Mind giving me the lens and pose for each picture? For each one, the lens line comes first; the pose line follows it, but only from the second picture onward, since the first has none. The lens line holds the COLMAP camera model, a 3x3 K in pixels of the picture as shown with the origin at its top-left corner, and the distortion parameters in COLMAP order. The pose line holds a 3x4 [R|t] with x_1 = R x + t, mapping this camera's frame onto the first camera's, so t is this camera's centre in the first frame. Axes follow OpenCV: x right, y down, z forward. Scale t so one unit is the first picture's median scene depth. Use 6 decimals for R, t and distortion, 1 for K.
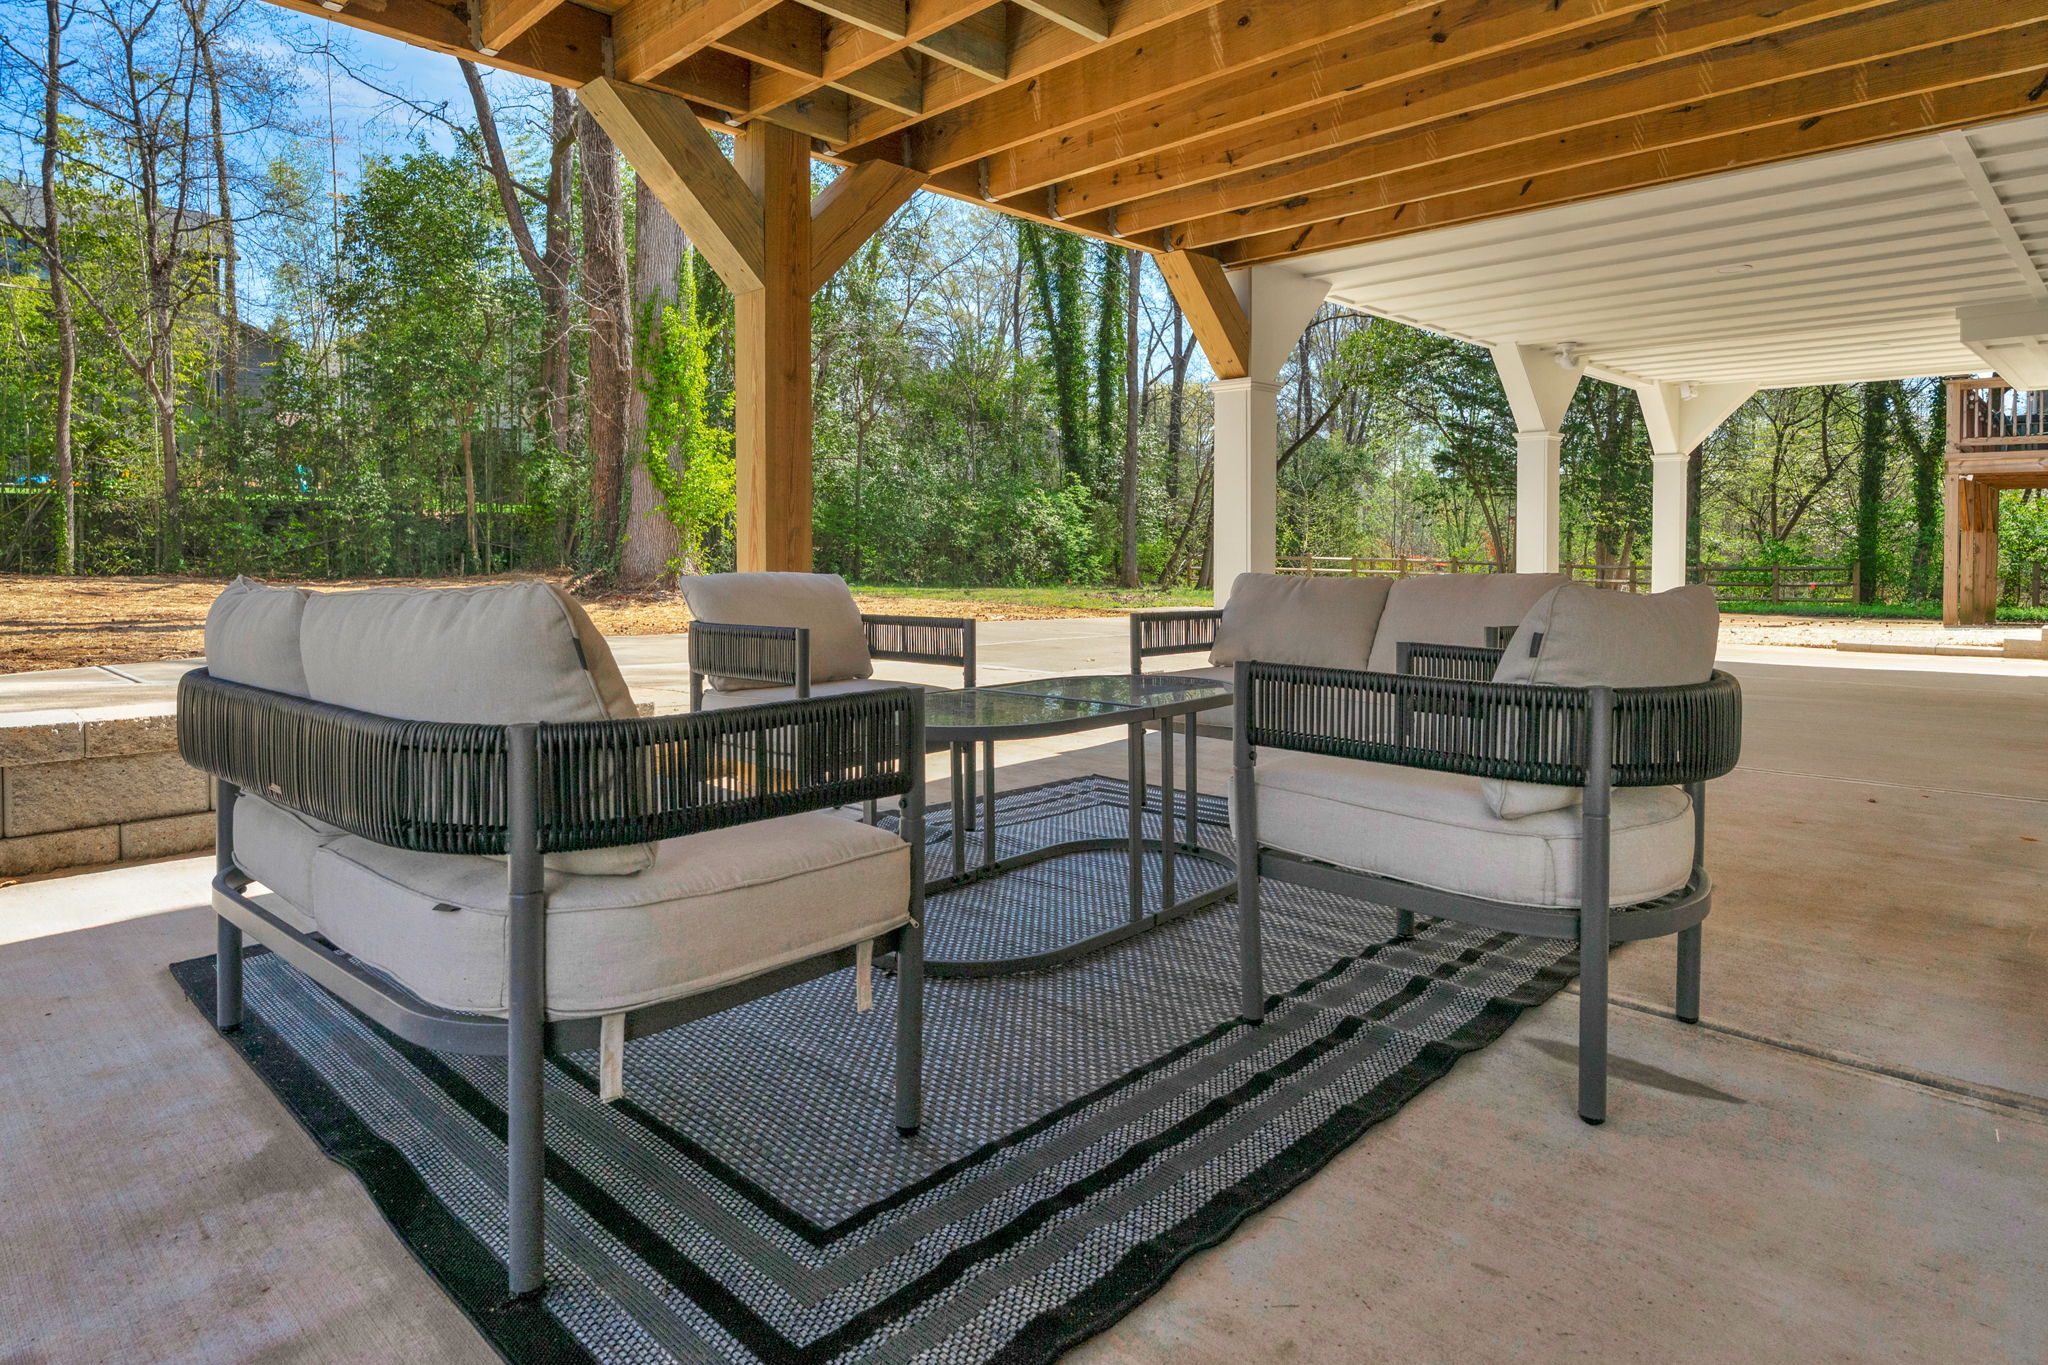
lens RADIAL K [[1253.6, 0, 1022.2], [0, 1253.6, 588.2], [0, 0, 1]] dist [-0.007879, -0.001592]
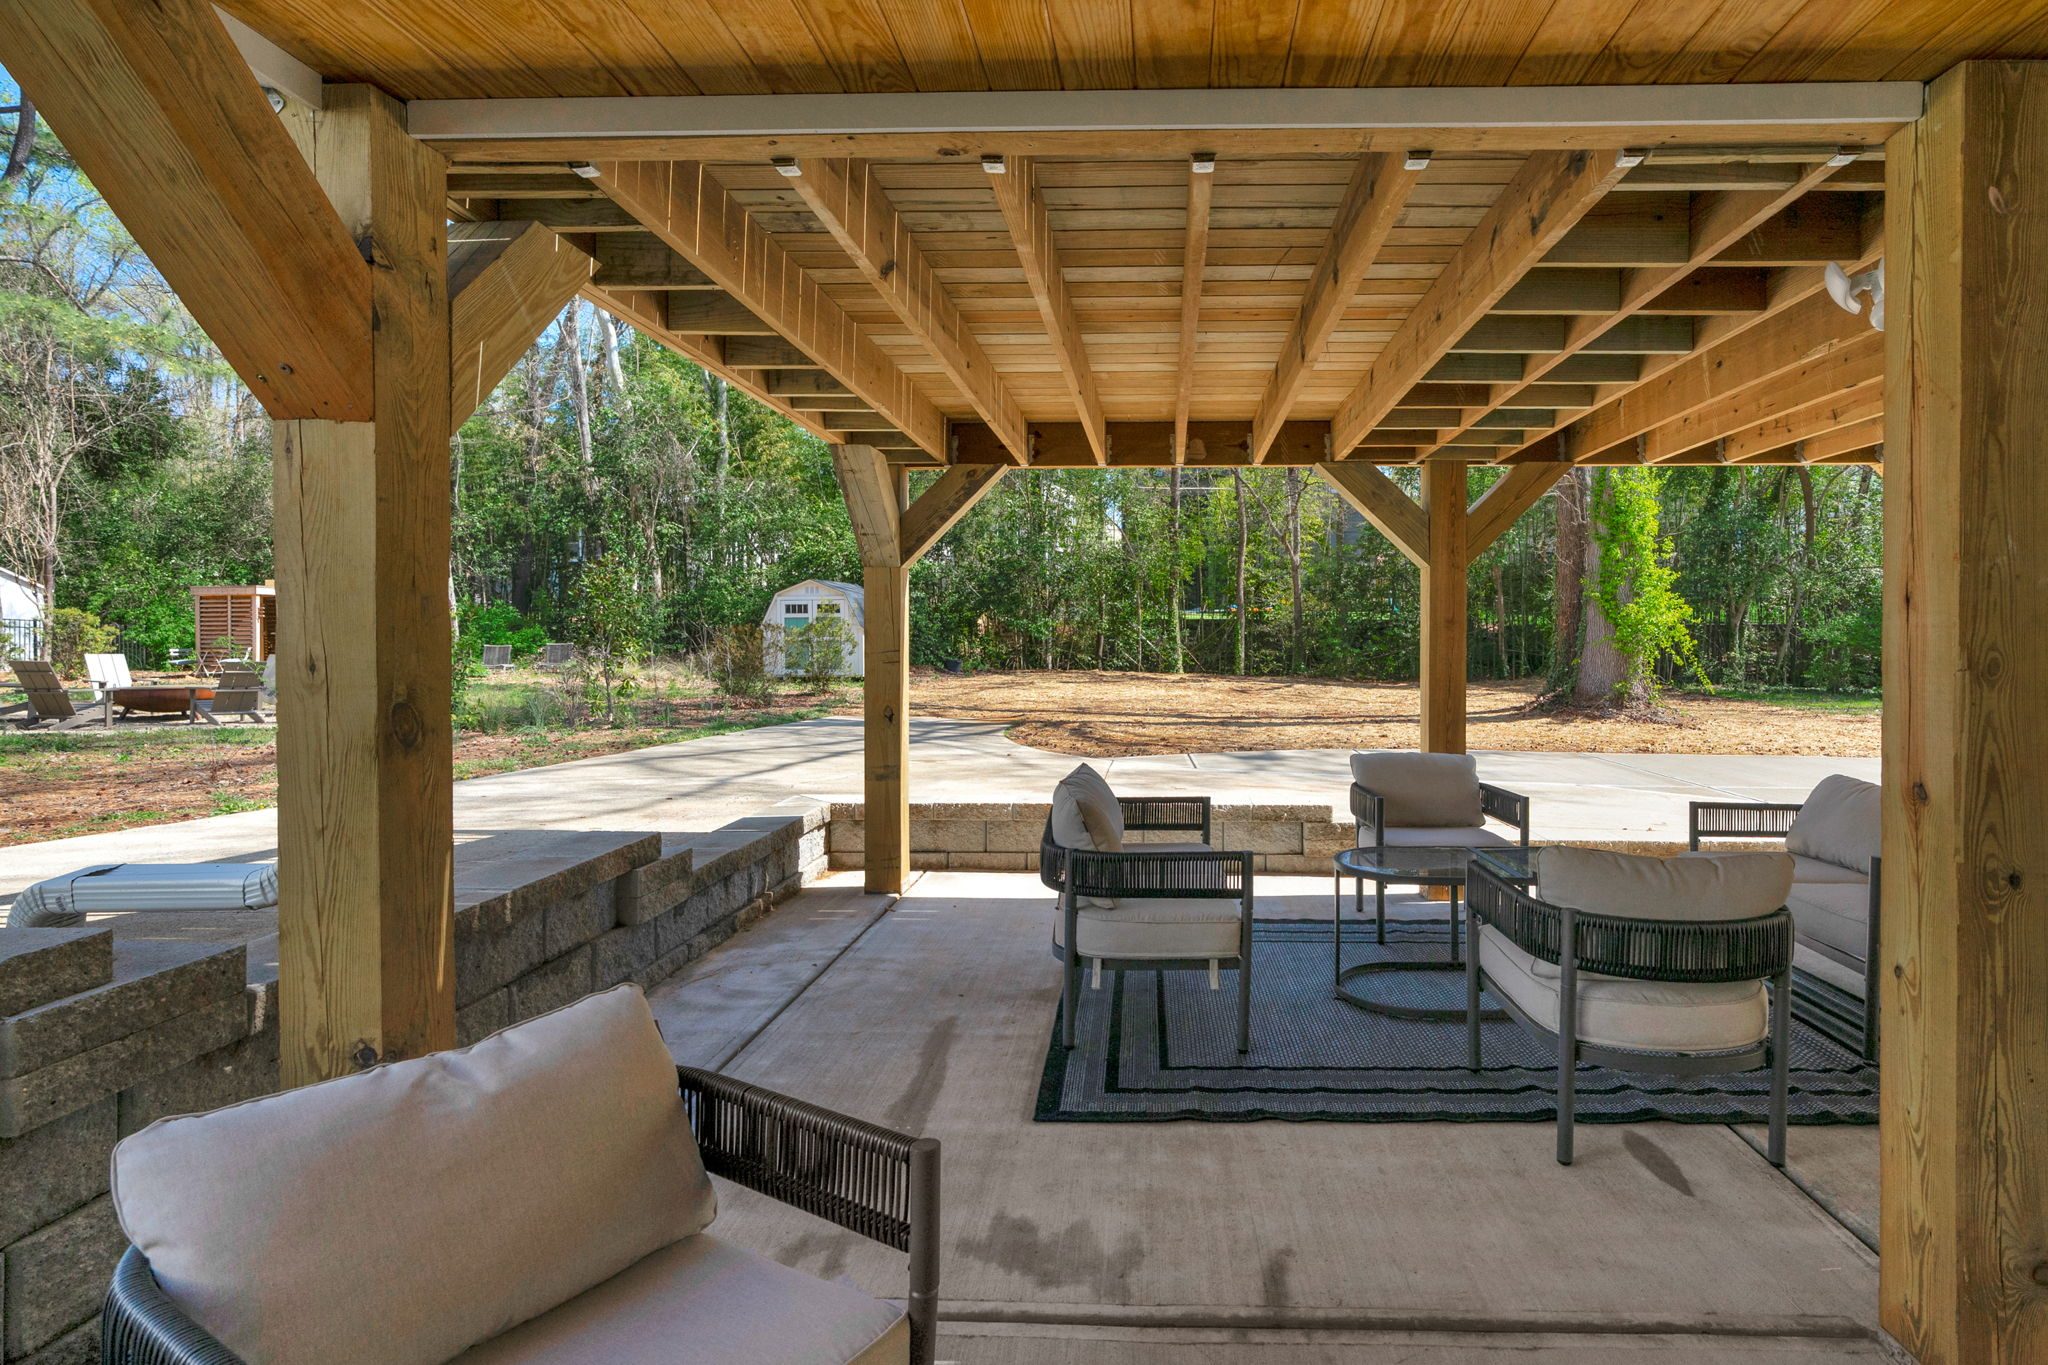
lens RADIAL K [[1059.7, 0, 1027.8], [0, 1059.7, 676.8], [0, 0, 1]] dist [-0.001291, -0.000076]
pose [[0.638774, 0.017924, -0.769186, 0.433935], [-0.016961, 0.999814, 0.009213, -0.095117], [0.769208, 0.007161, 0.638959, -0.195883]]
